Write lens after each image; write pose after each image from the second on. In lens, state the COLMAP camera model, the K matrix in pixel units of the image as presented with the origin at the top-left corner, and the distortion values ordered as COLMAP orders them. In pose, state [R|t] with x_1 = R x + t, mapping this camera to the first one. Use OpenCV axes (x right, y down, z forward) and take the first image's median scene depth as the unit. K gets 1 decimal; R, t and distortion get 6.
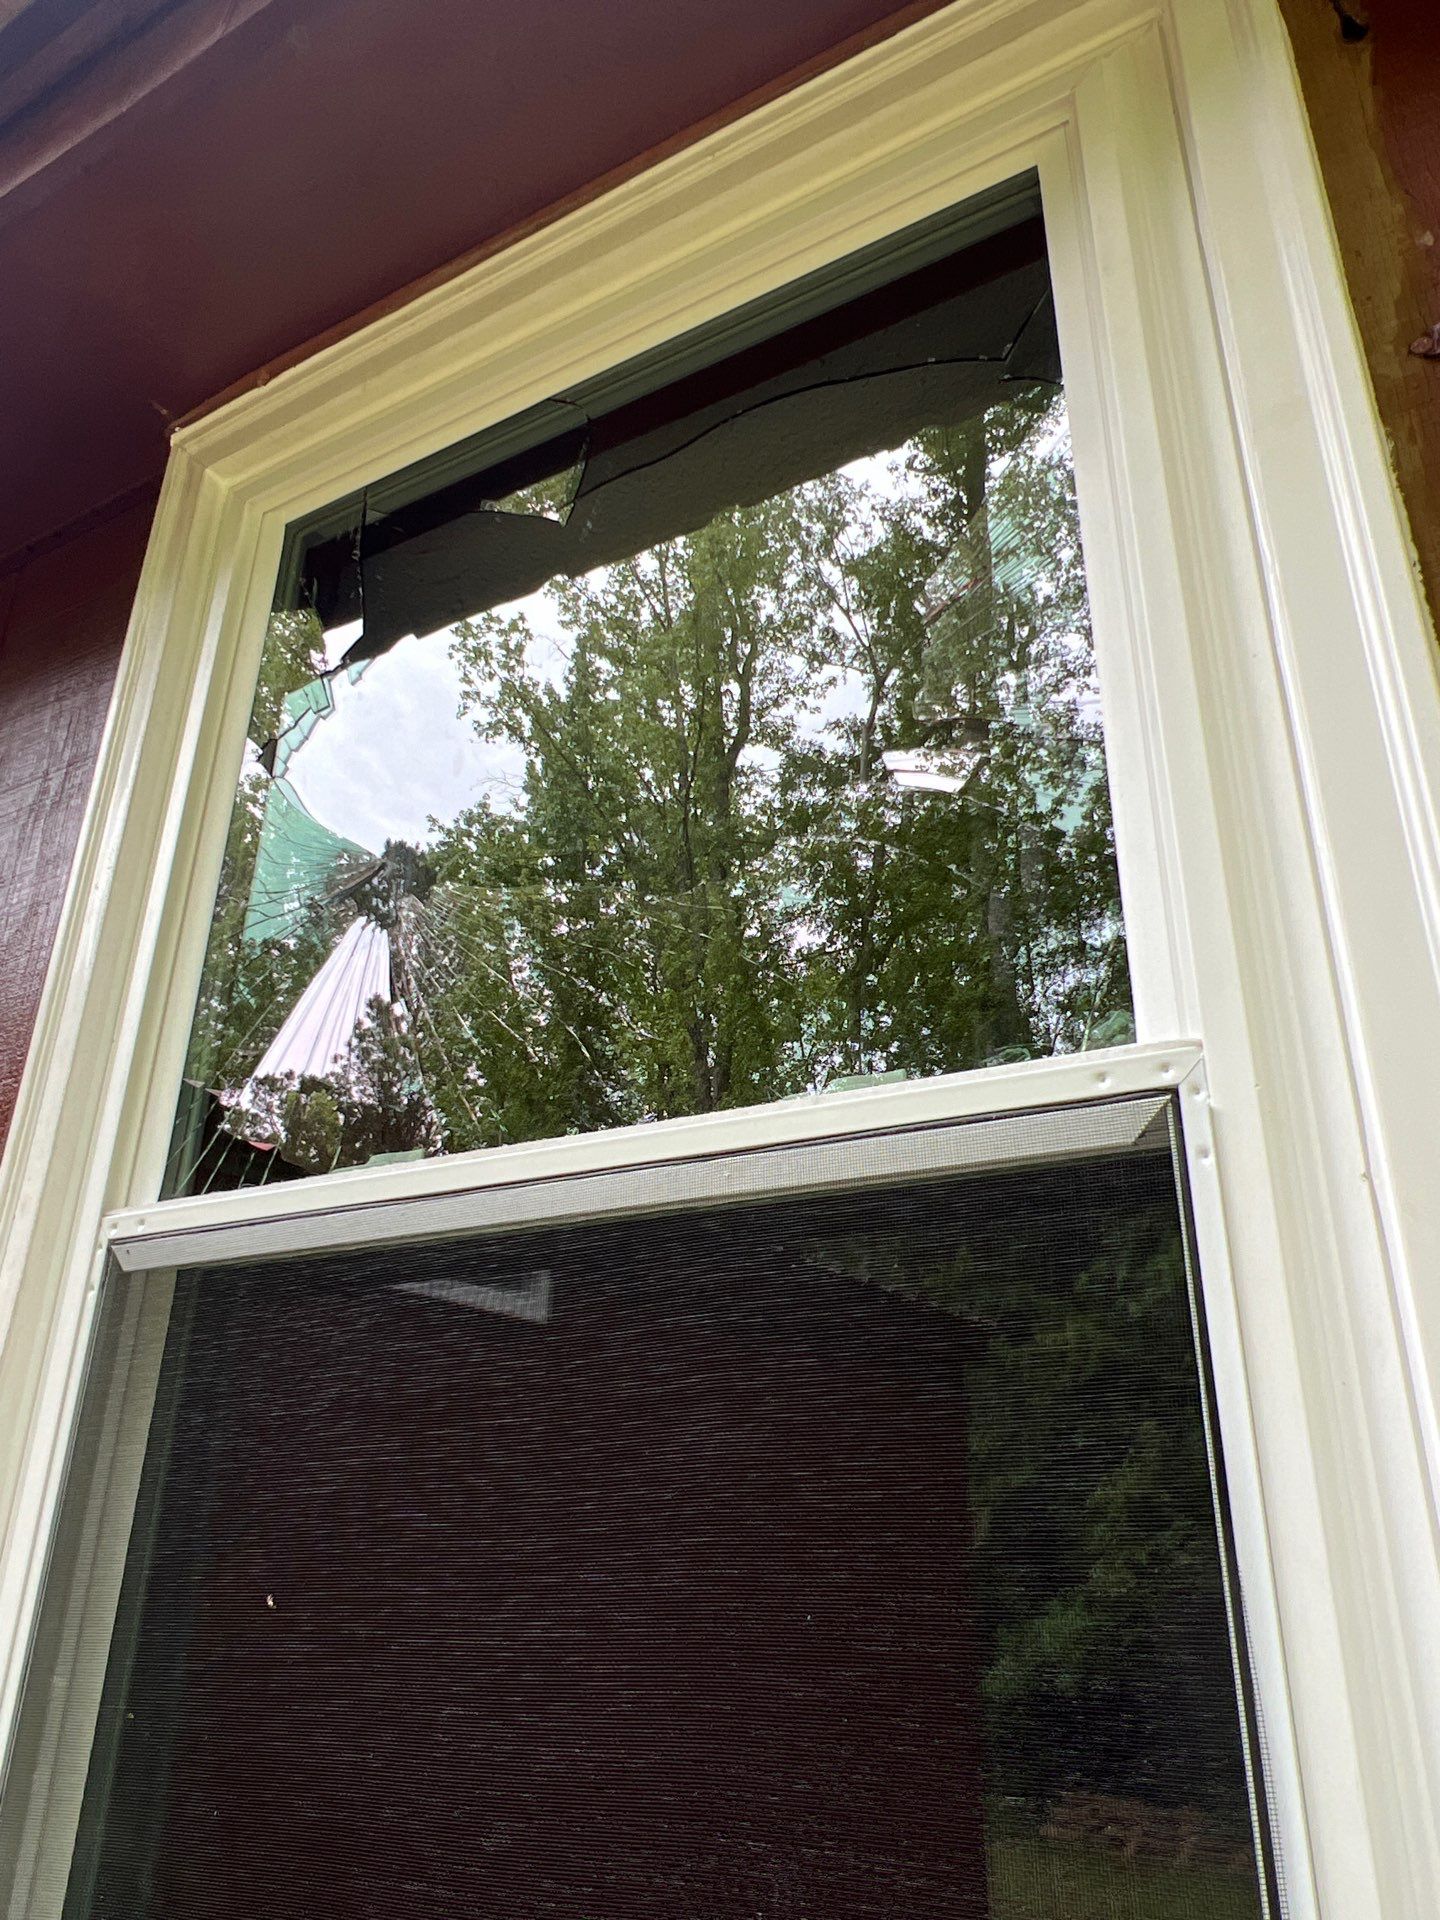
lens RADIAL K [[1361.7, 0, 724.6], [0, 1361.7, 958.6], [0, 0, 1]] dist [-0.006770, -0.001108]
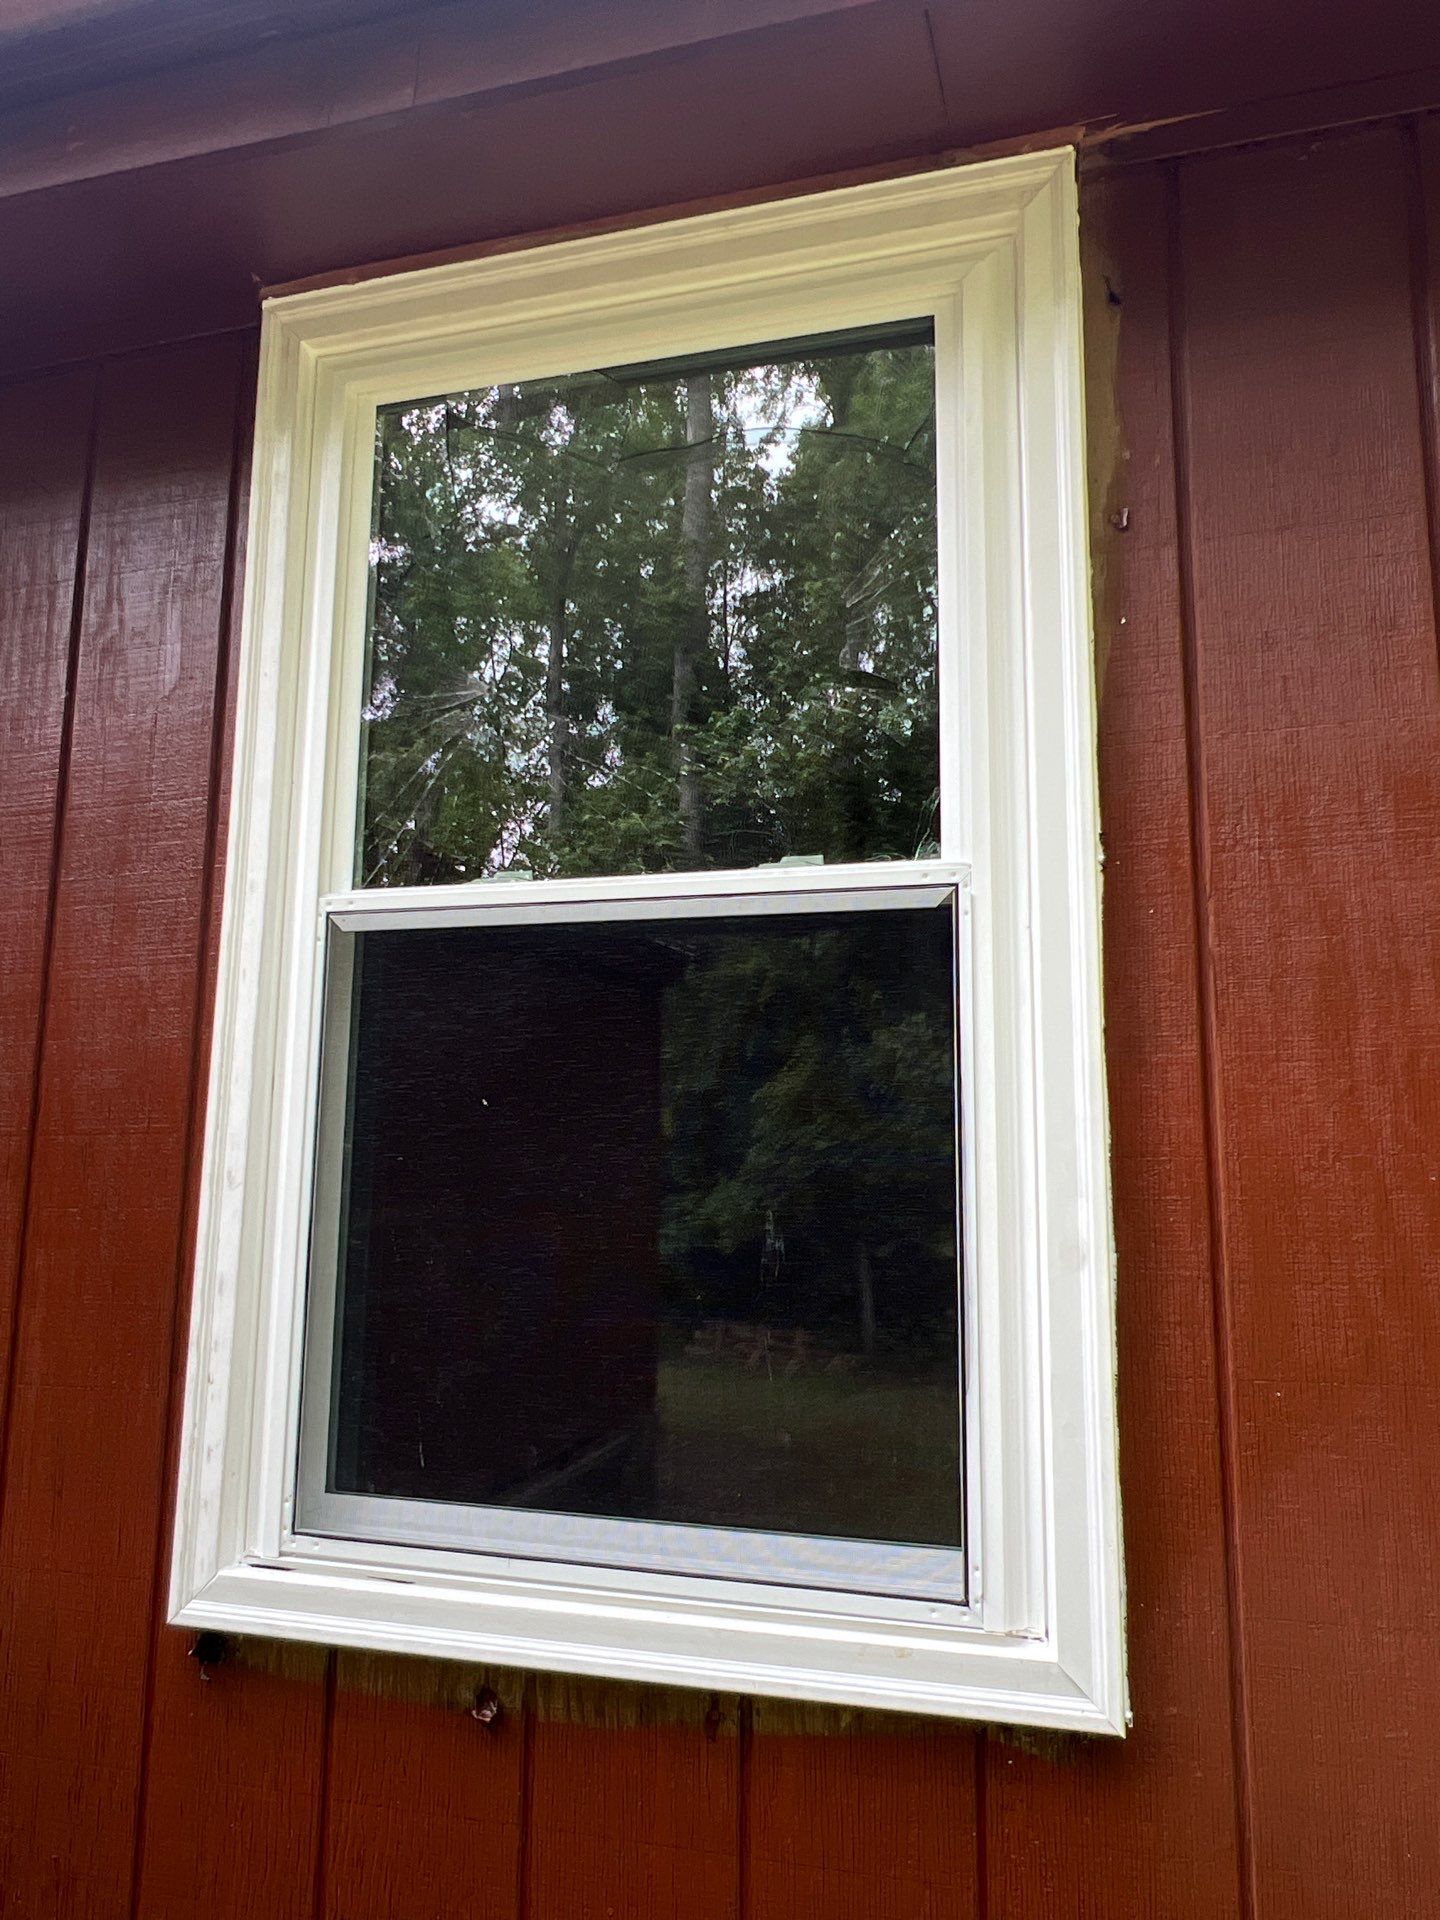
lens RADIAL K [[1361.7, 0, 724.6], [0, 1361.7, 958.6], [0, 0, 1]] dist [-0.006770, -0.001108]
pose [[0.970255, 0.030643, 0.240137, -0.374676], [-0.093925, 0.961902, 0.256754, -0.211549], [-0.223121, -0.271672, 0.936168, -0.685708]]
